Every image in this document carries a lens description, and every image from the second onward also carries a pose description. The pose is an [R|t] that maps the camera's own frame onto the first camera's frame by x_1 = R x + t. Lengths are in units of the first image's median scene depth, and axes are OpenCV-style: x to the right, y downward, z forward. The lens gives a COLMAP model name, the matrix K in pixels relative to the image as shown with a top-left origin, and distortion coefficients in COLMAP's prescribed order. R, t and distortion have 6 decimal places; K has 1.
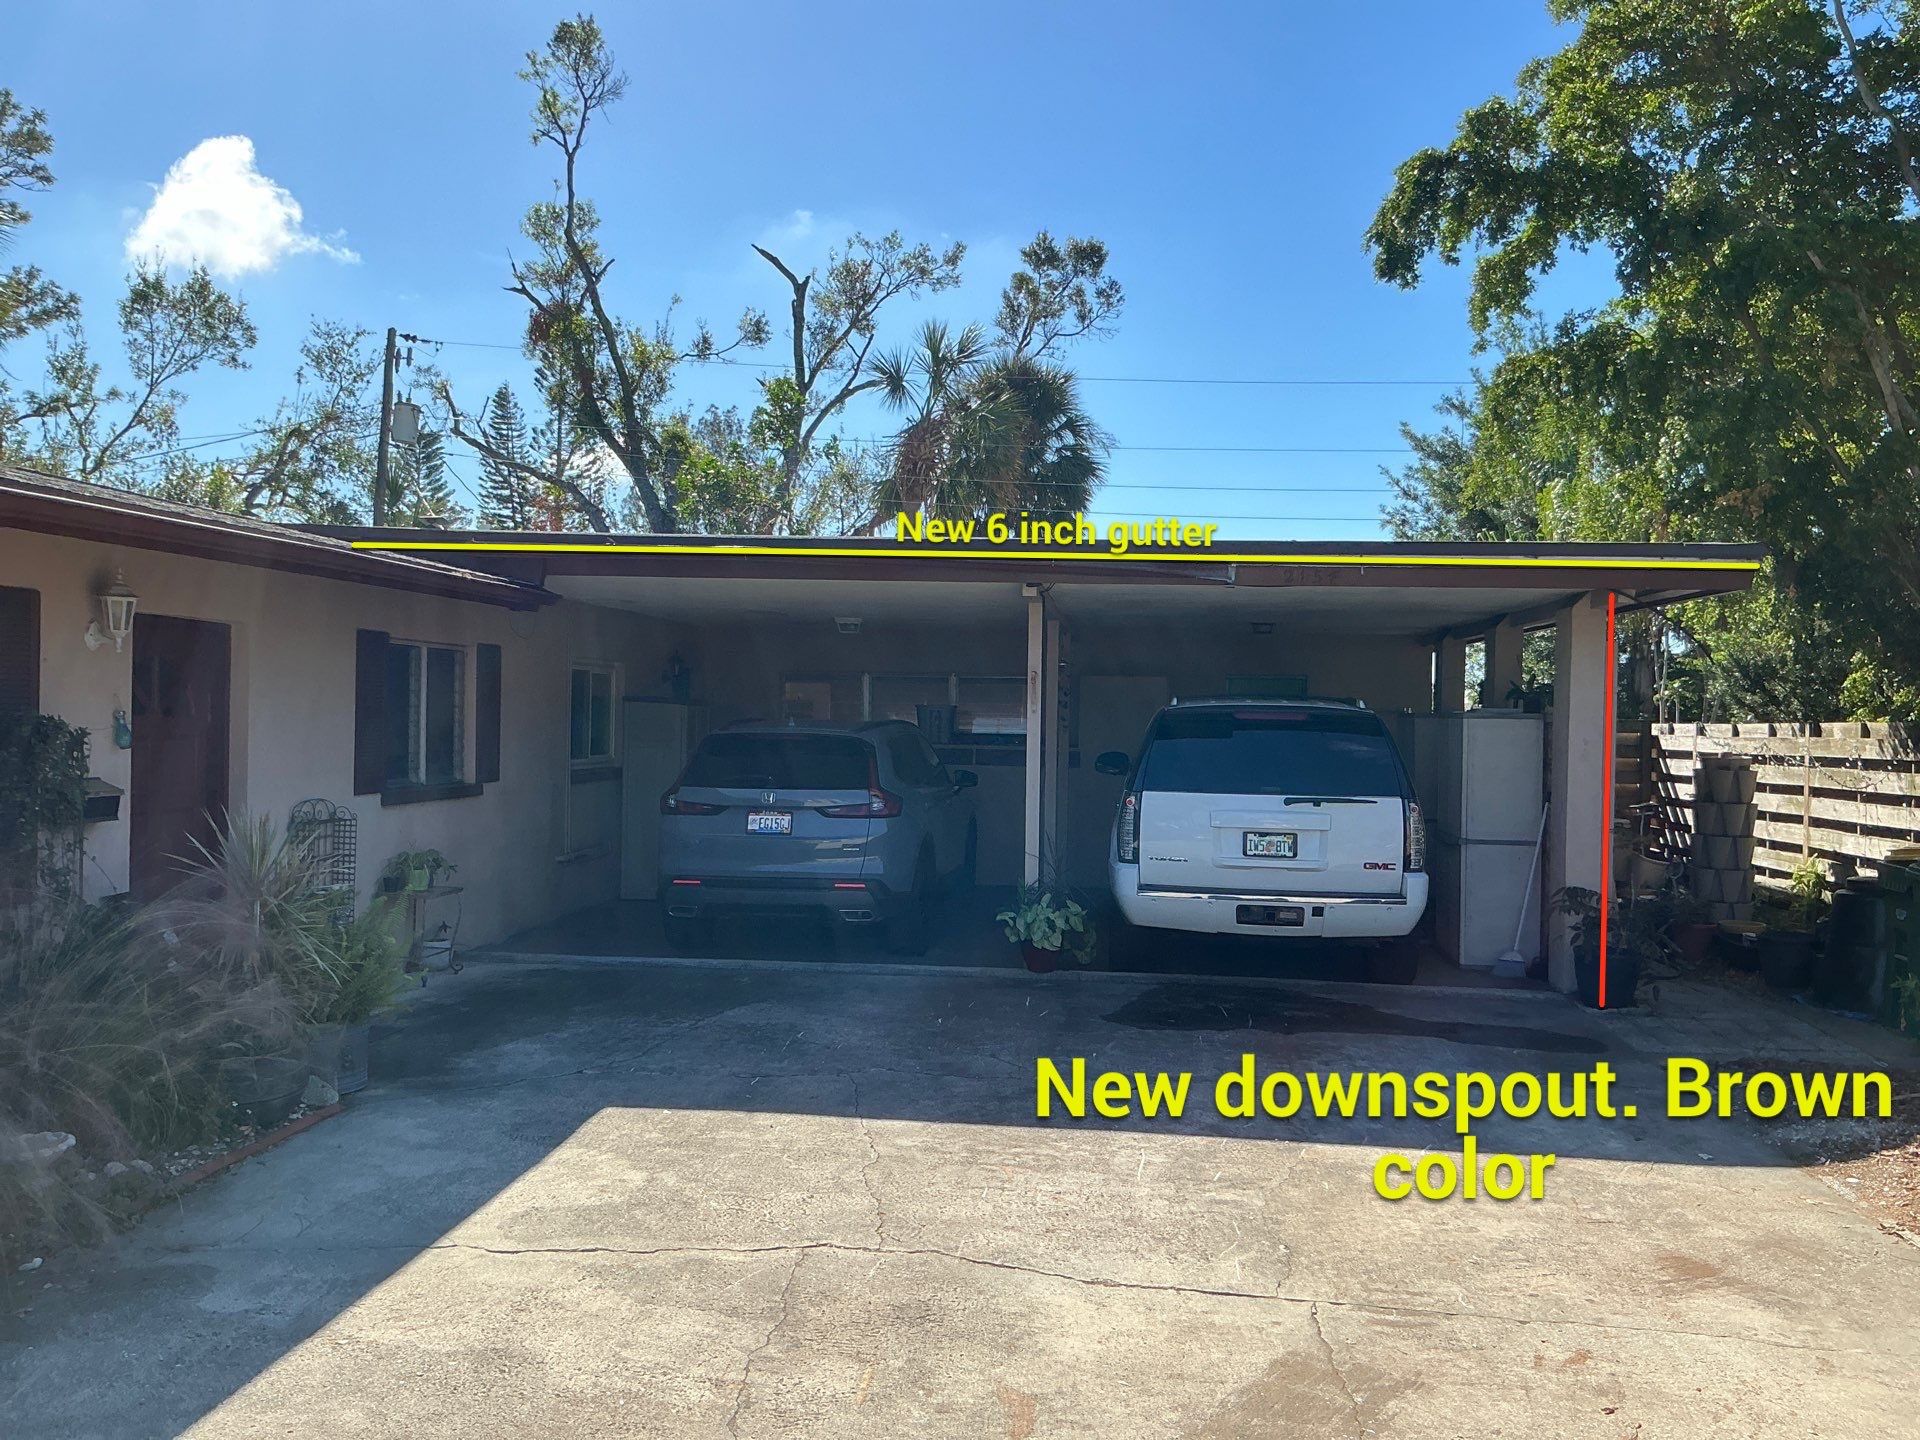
lens RADIAL K [[1589.9, 0, 950.6], [0, 1589.9, 742.8], [0, 0, 1]] dist [0.081329, -0.002447]
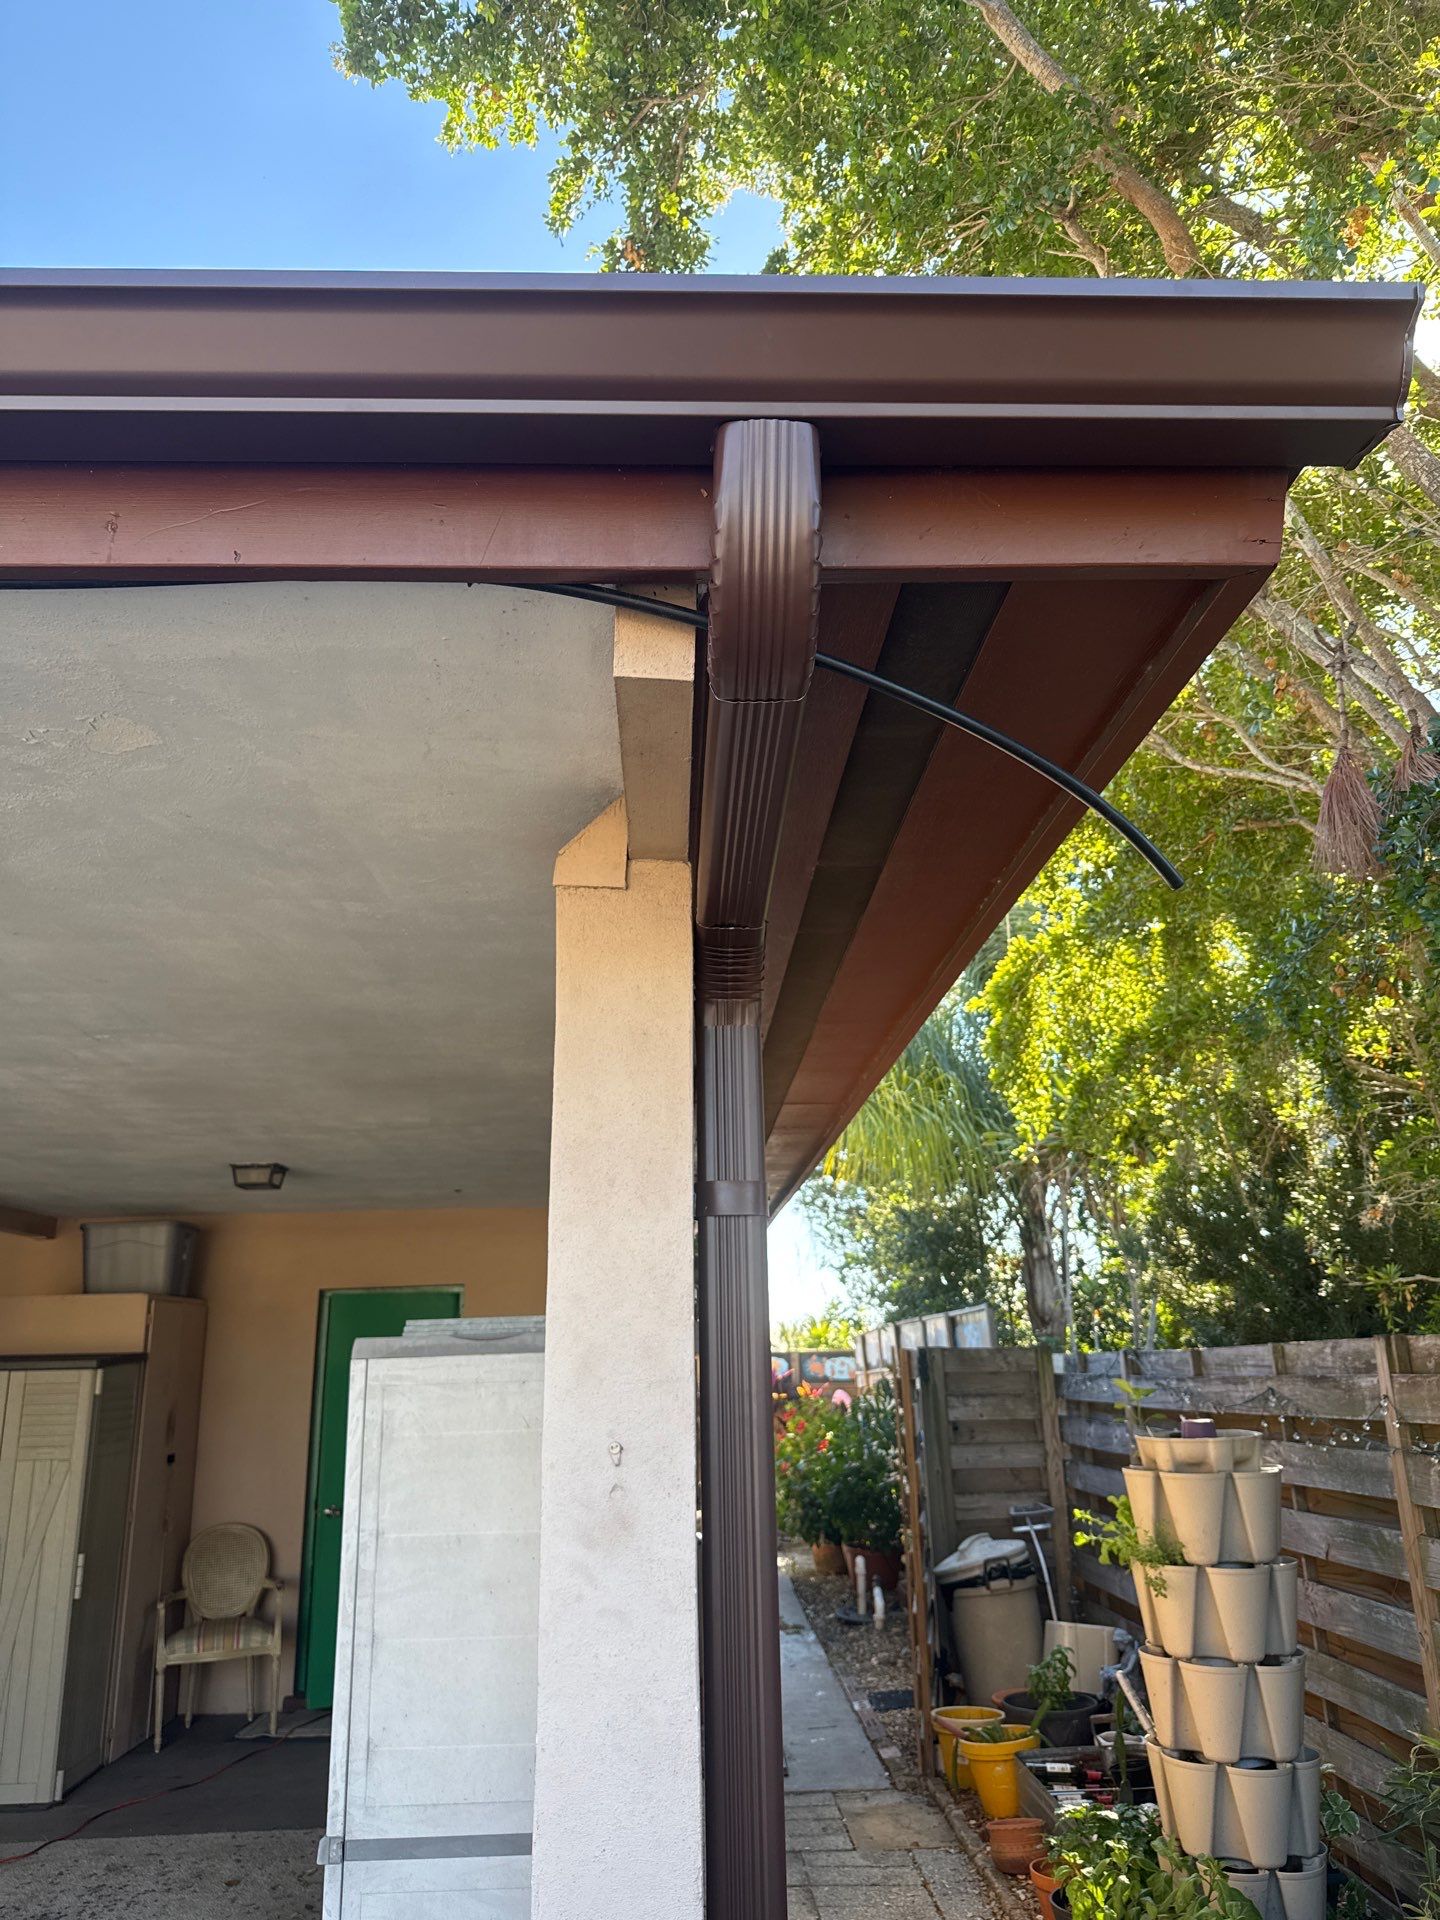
lens RADIAL K [[1327.1, 0, 720.0], [0, 1327.1, 960.0], [0, 0, 1]] dist [0.000014, -0.002672]
pose [[0.987535, 0.006070, 0.157283, 0.141698], [0.042805, 0.951238, -0.305474, -0.003074], [-0.151468, 0.308399, 0.939121, 0.308947]]
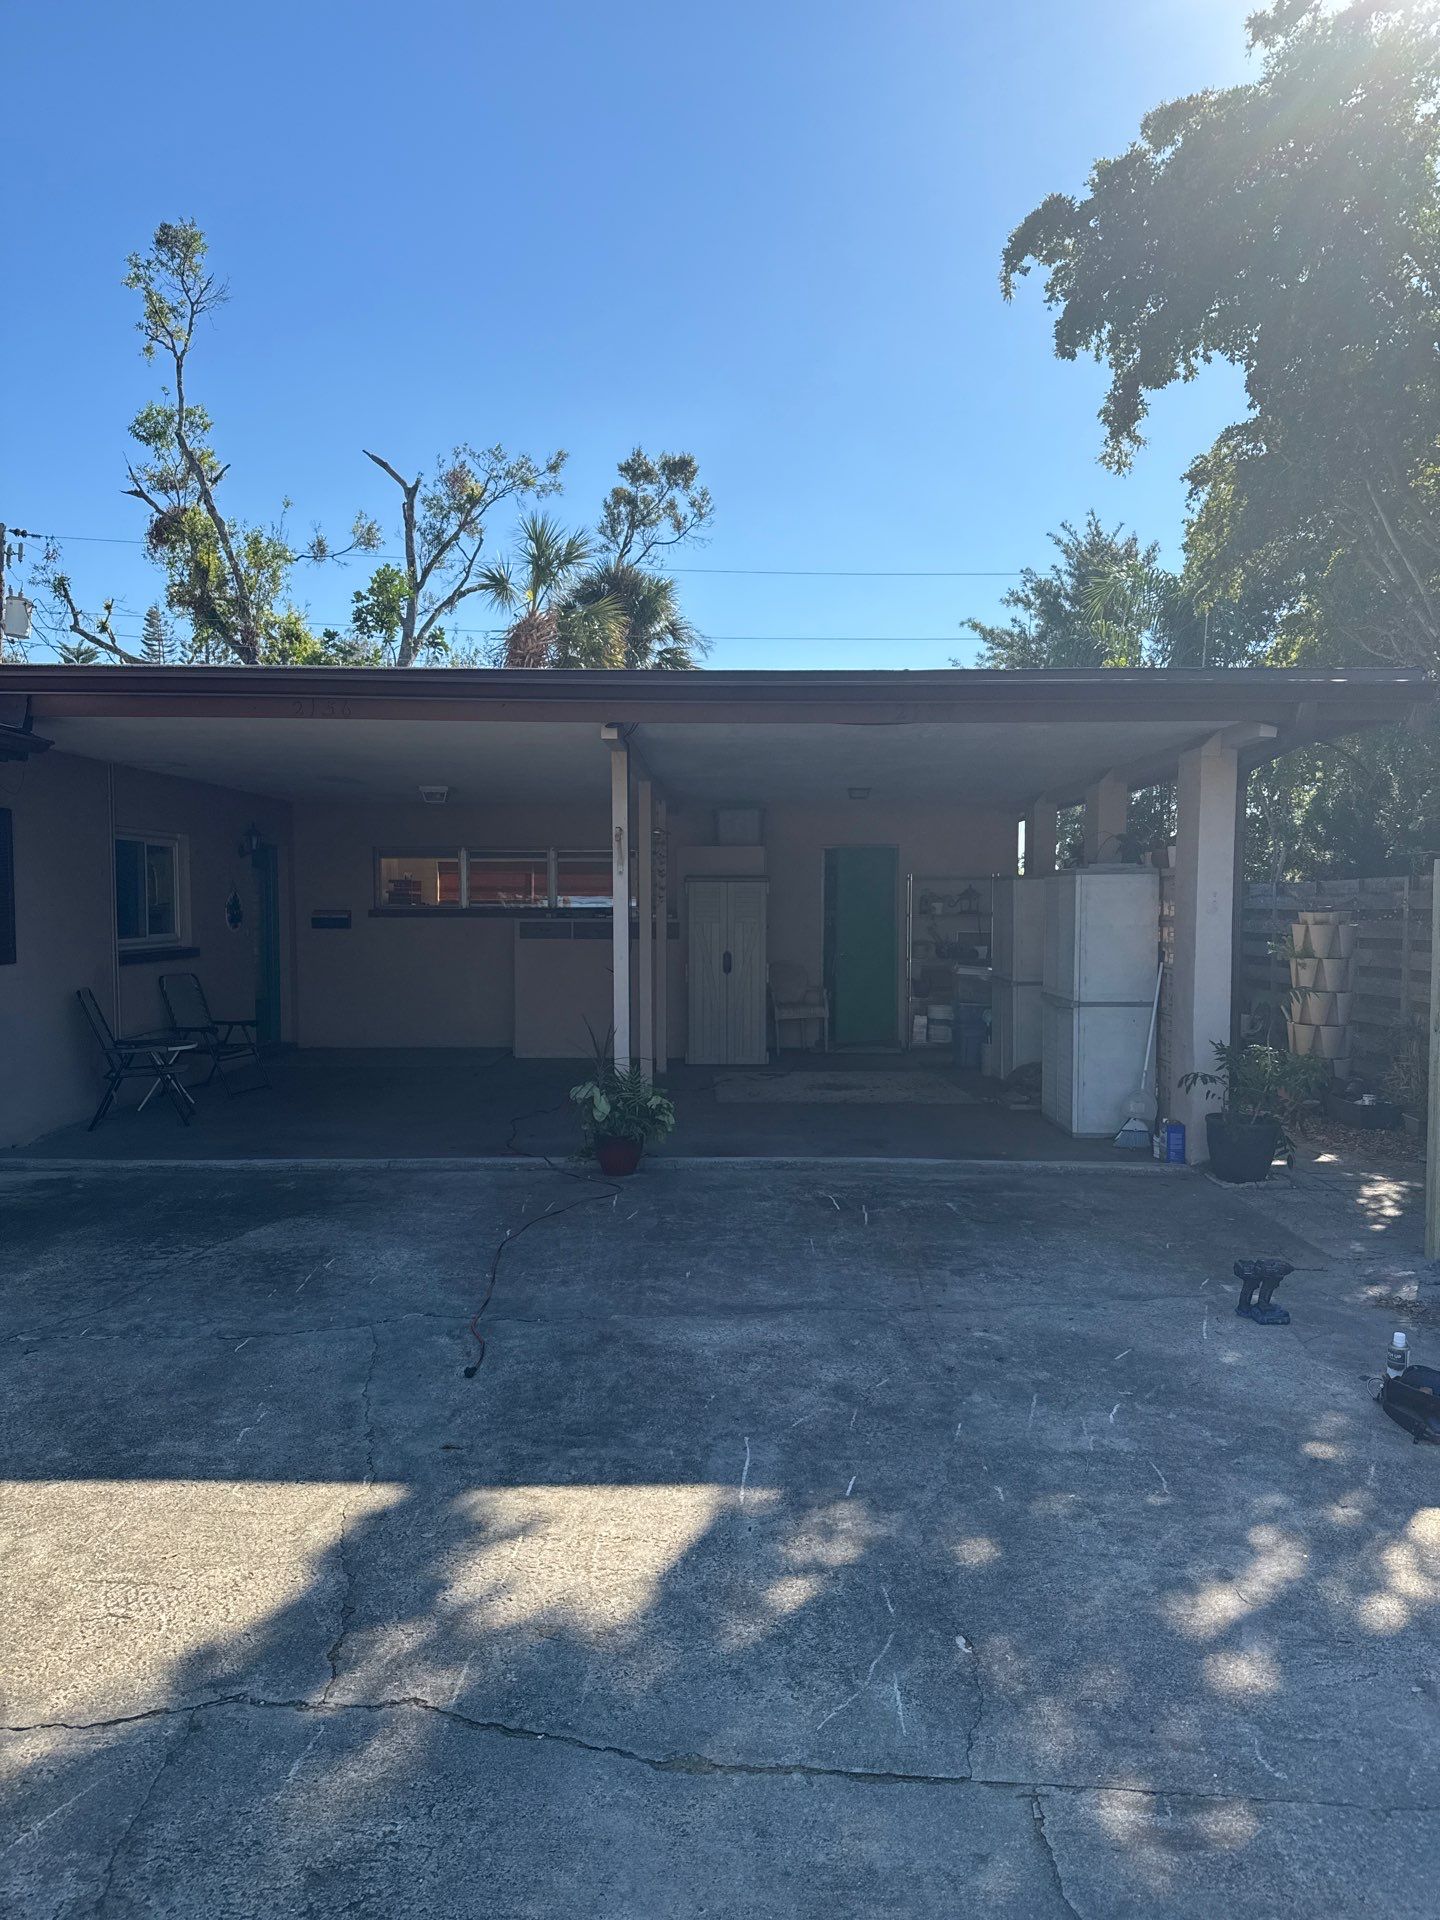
lens RADIAL K [[1327.1, 0, 720.0], [0, 1327.1, 960.0], [0, 0, 1]] dist [0.000014, -0.002672]
pose [[0.994445, -0.021465, 0.103048, 0.013381], [0.018784, 0.999461, 0.026918, 0.004677], [-0.103571, -0.024833, 0.994312, 0.108279]]
